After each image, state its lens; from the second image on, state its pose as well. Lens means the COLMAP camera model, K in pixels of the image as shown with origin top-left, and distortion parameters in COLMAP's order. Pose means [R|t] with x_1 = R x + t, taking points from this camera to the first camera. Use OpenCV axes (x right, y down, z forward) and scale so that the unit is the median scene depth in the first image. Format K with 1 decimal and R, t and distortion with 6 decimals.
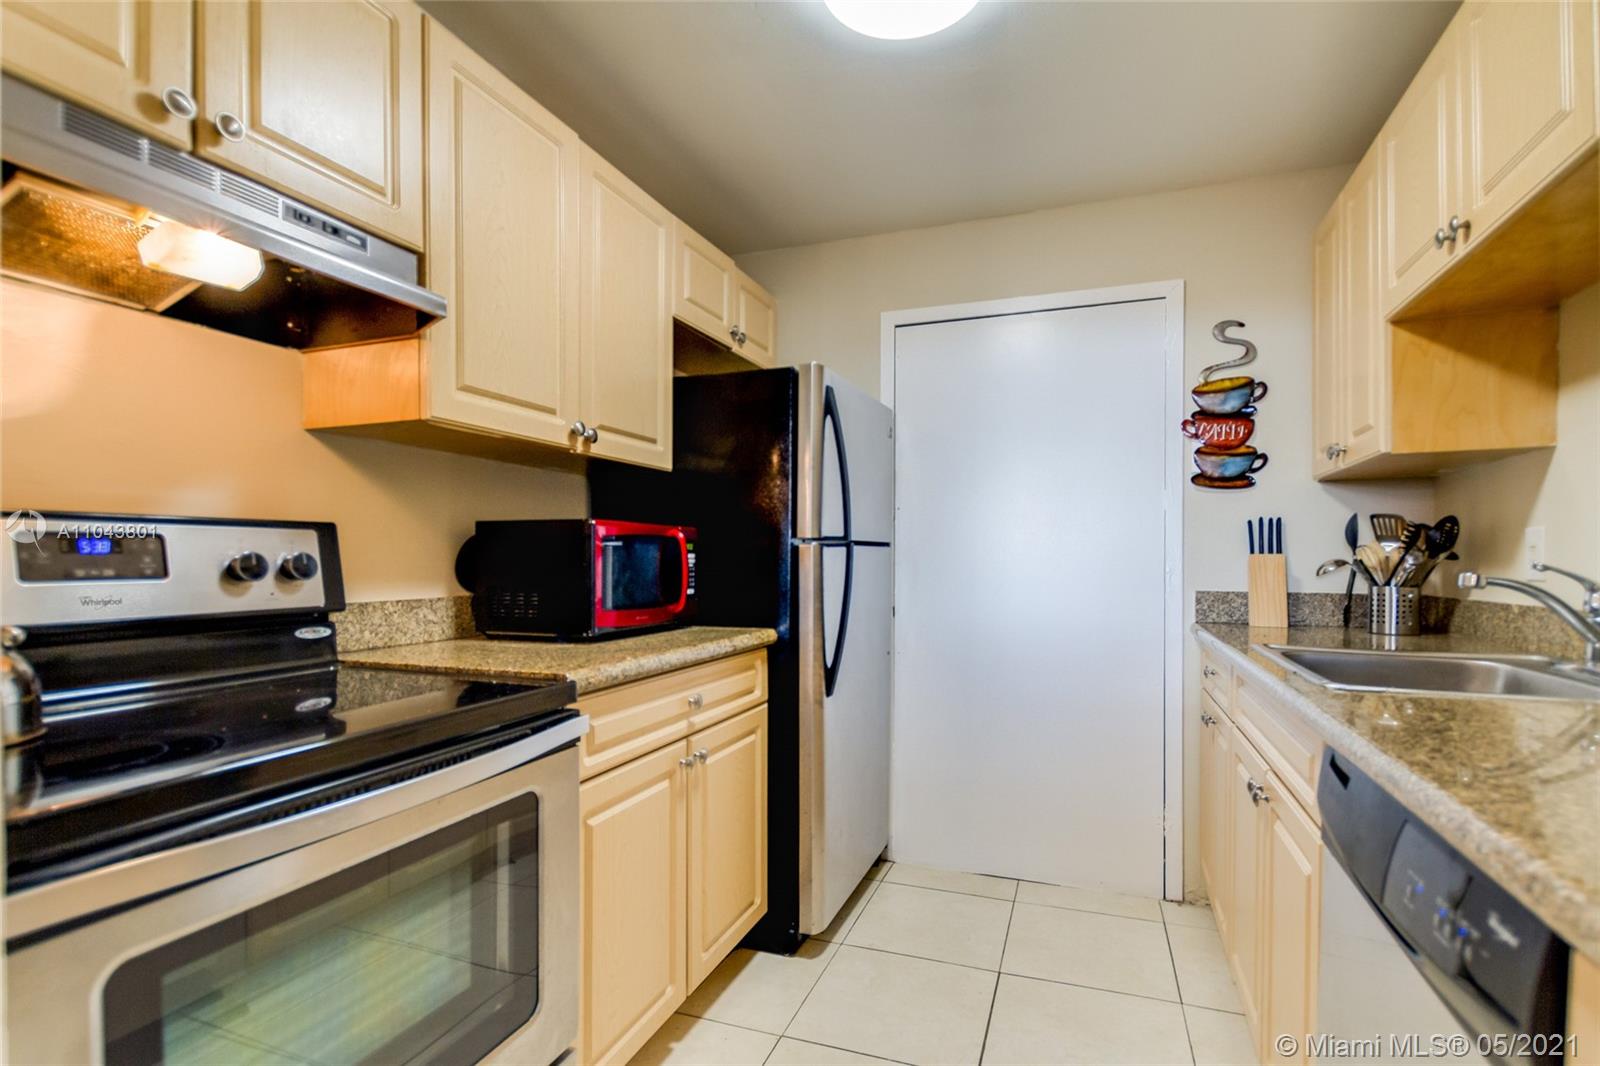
lens RADIAL K [[737.3, 0, 835.8], [0, 737.3, 566.1], [0, 0, 1]] dist [0.002886, -0.000141]
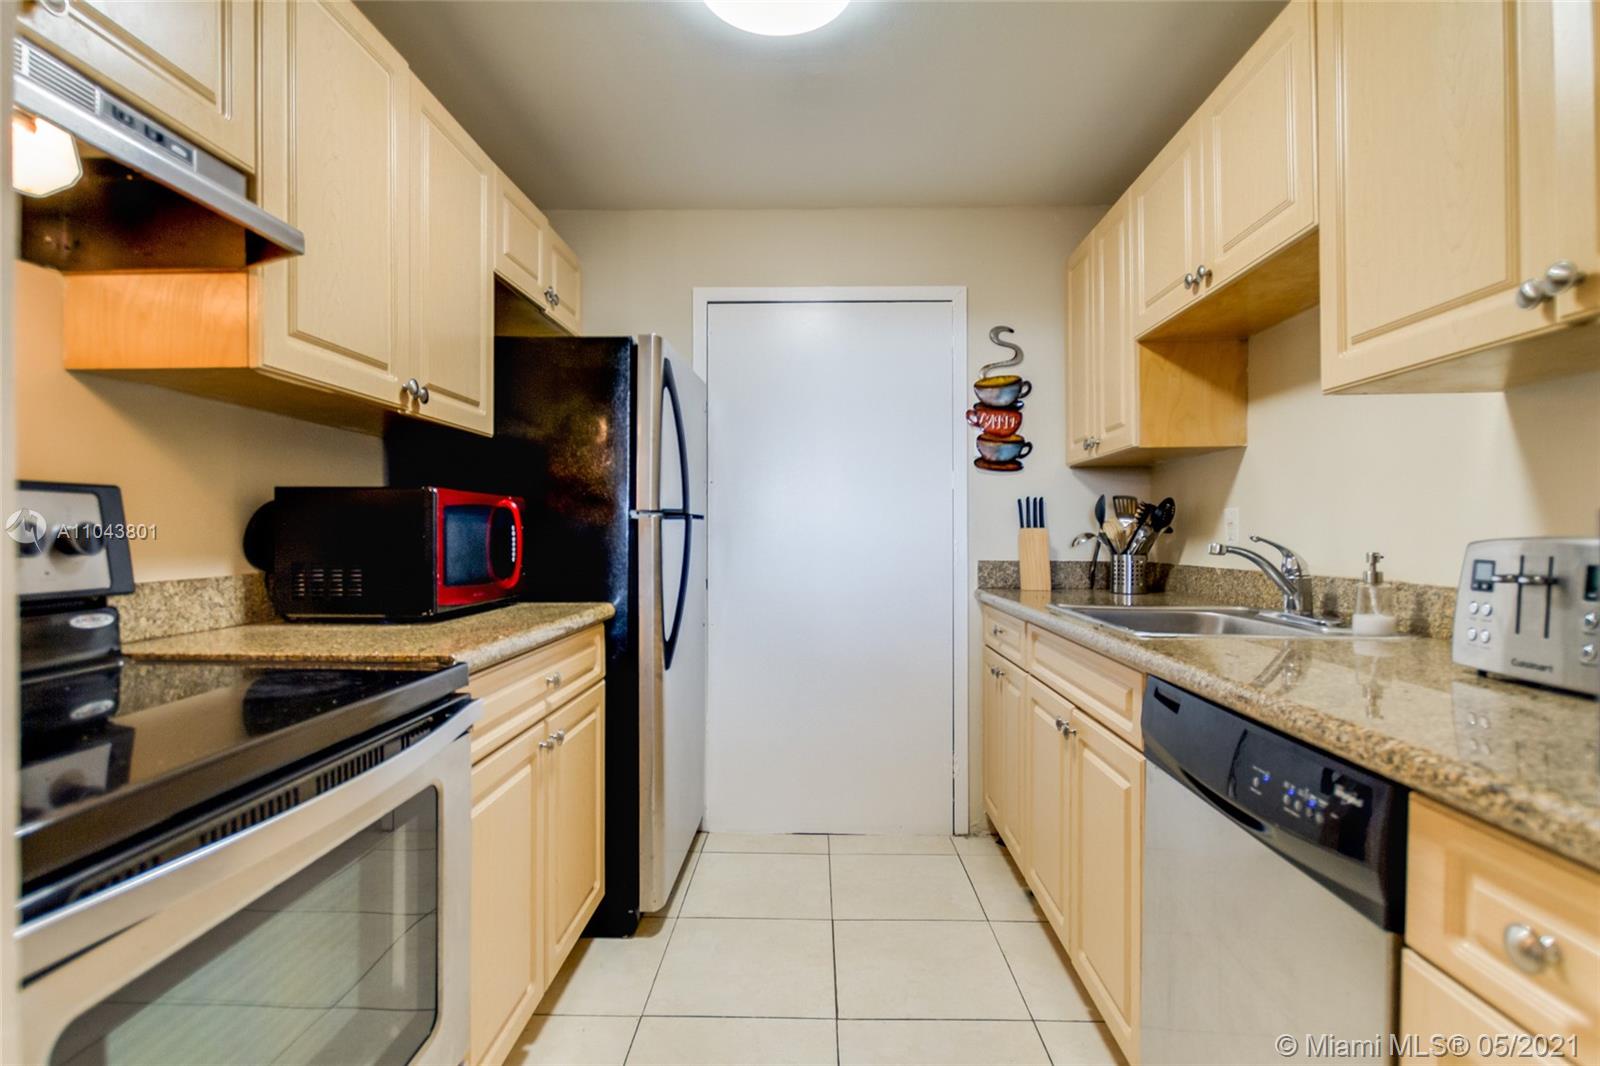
lens RADIAL K [[739.1, 0, 800.0], [0, 739.1, 533.0], [0, 0, 1]] dist [0.001031, -0.000992]
pose [[0.952895, 0.001295, 0.303296, -0.144726], [0.001267, 0.999965, -0.008249, 0.000831], [-0.303296, 0.008245, 0.952861, -0.007146]]
